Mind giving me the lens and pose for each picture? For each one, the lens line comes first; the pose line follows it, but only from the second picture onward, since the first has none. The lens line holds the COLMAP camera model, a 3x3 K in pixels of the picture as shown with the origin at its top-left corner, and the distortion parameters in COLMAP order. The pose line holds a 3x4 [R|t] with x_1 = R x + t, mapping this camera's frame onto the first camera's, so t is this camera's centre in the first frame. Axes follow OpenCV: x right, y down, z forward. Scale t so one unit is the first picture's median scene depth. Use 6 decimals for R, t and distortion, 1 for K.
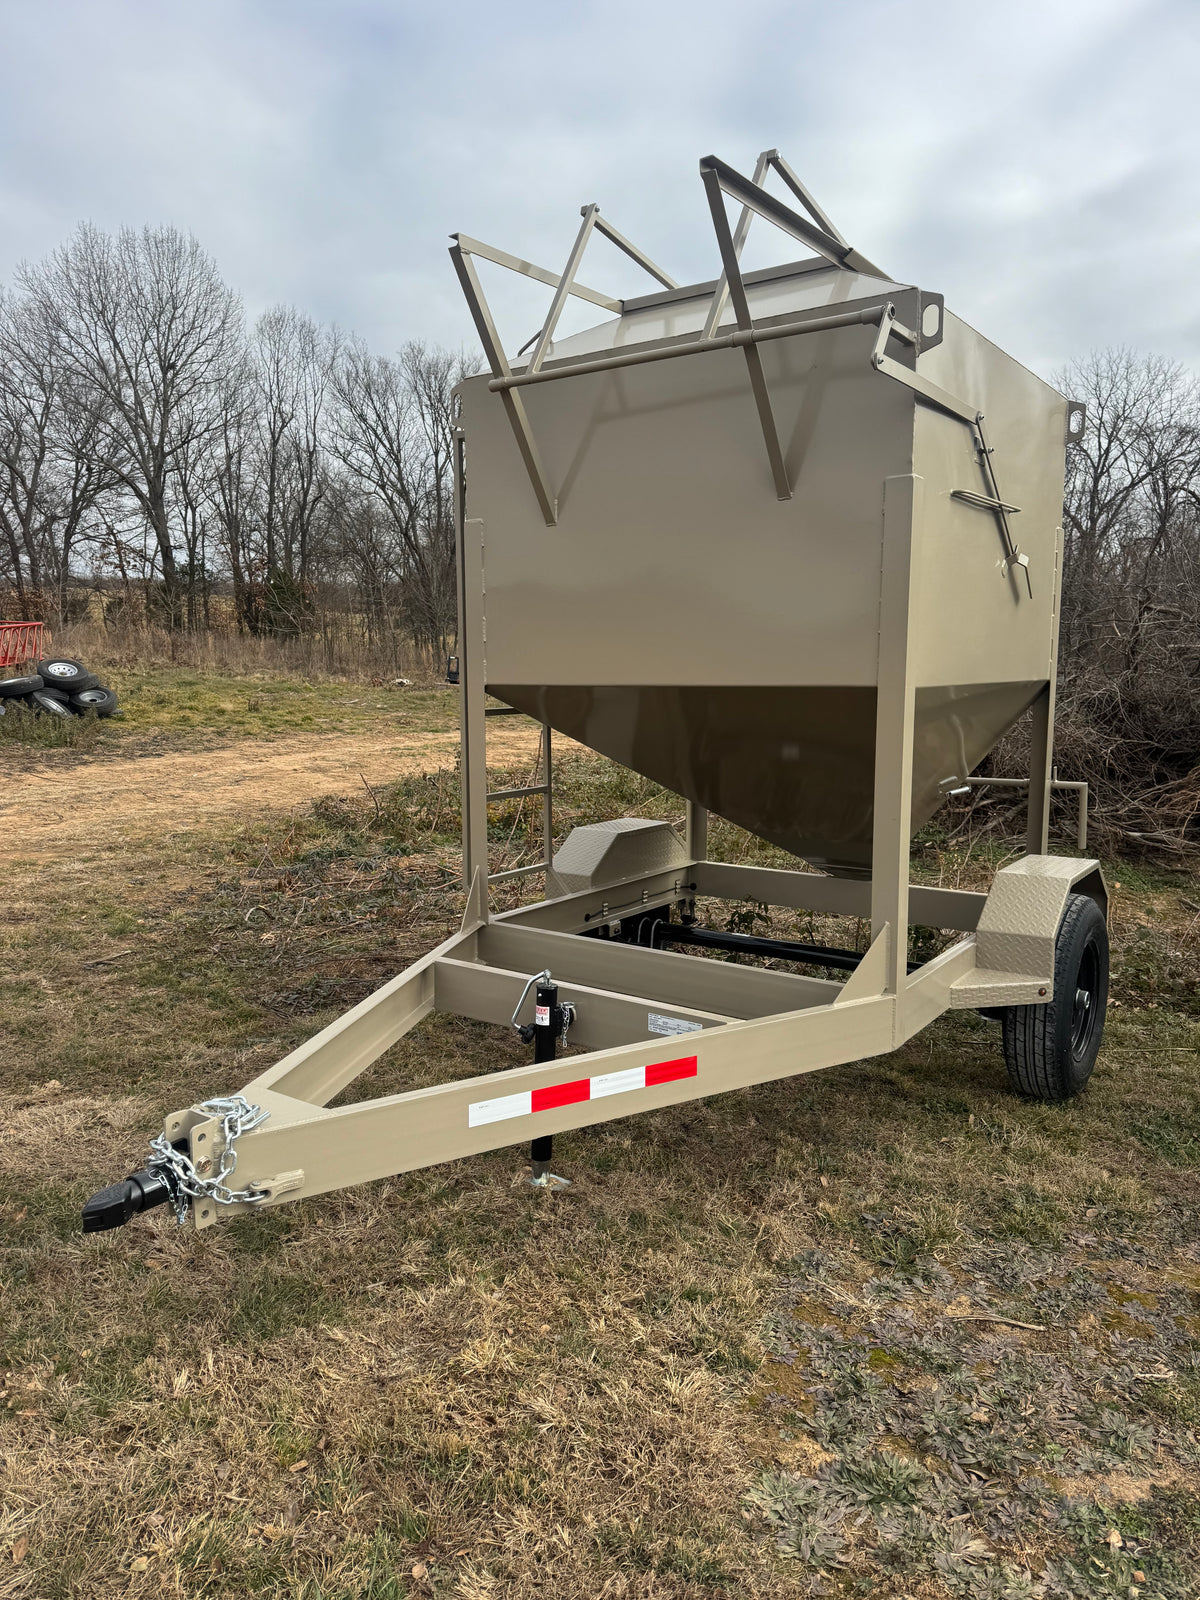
lens RADIAL K [[1087.9, 0, 600.0], [0, 1087.9, 800.0], [0, 0, 1]] dist [0.004701, 0.001178]
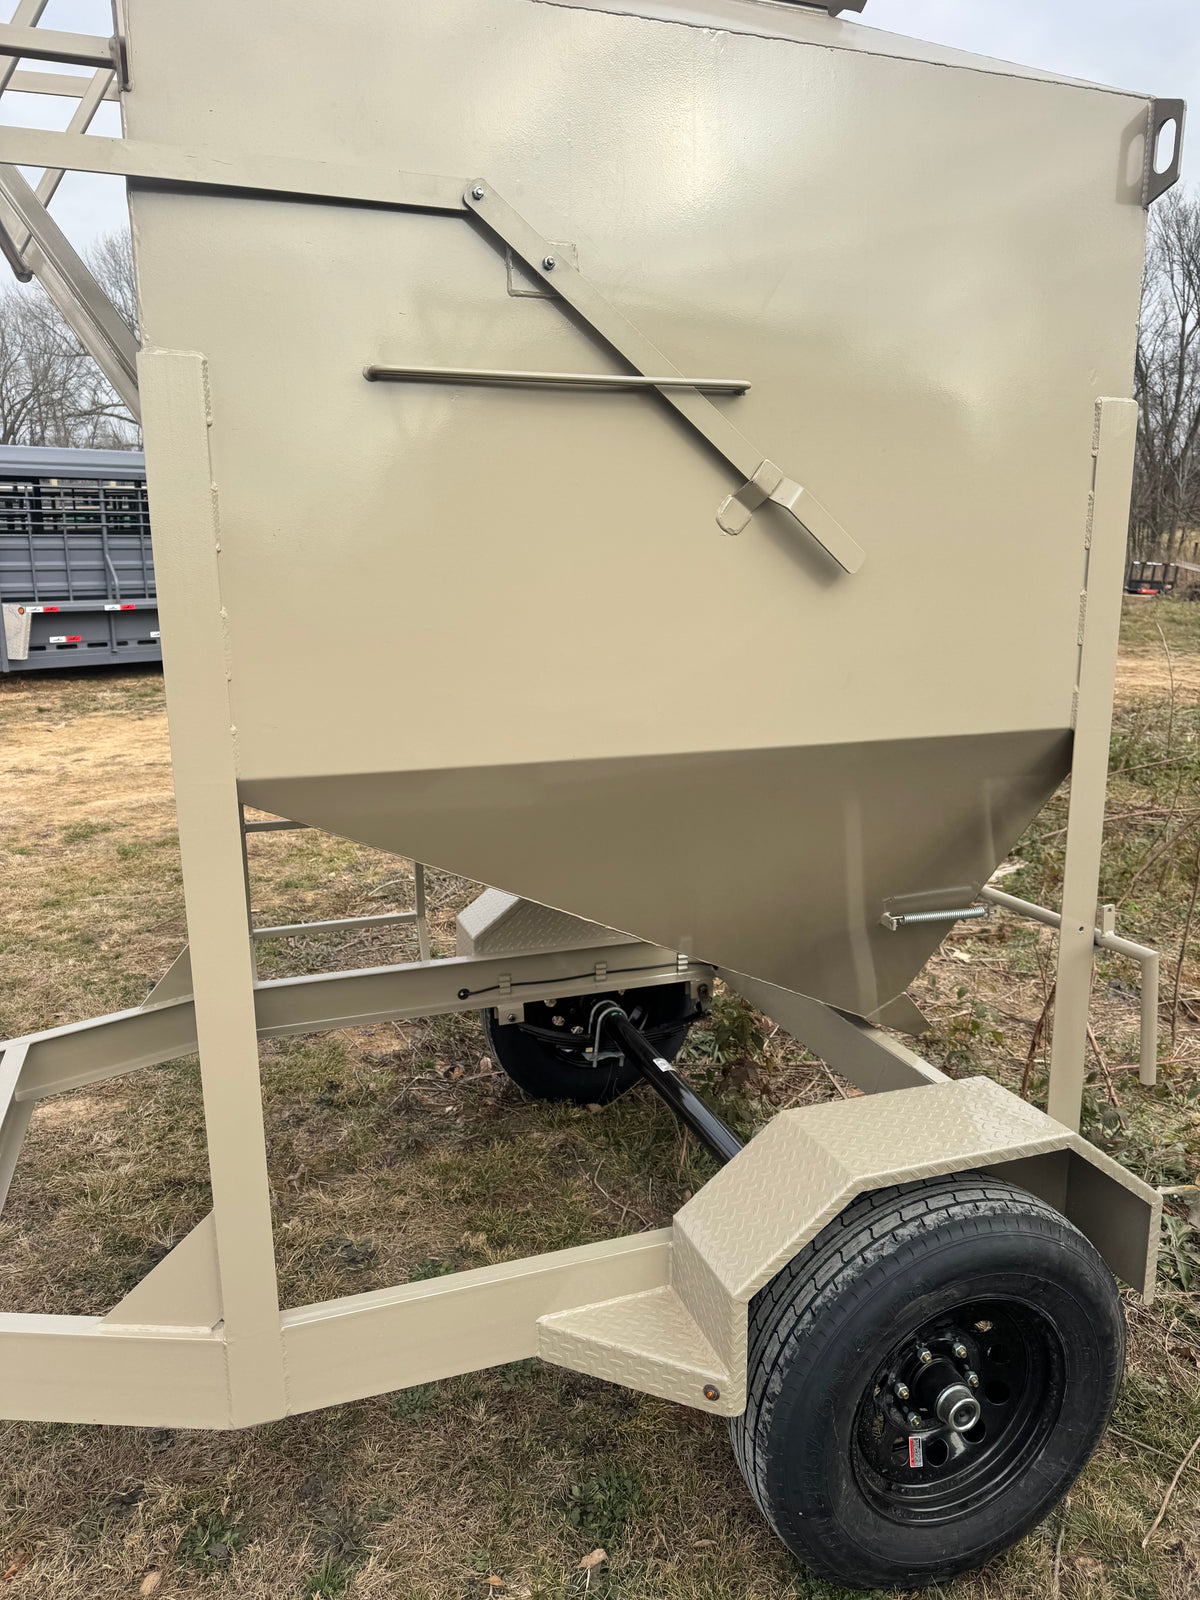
lens RADIAL K [[1133.6, 0, 600.0], [0, 1133.6, 800.0], [0, 0, 1]] dist [-0.001469, 0.000153]
pose [[0.829872, 0.112603, -0.546473, 0.493629], [-0.069586, 0.992664, 0.098870, -0.108629], [0.553597, -0.044022, 0.831620, 0.451745]]
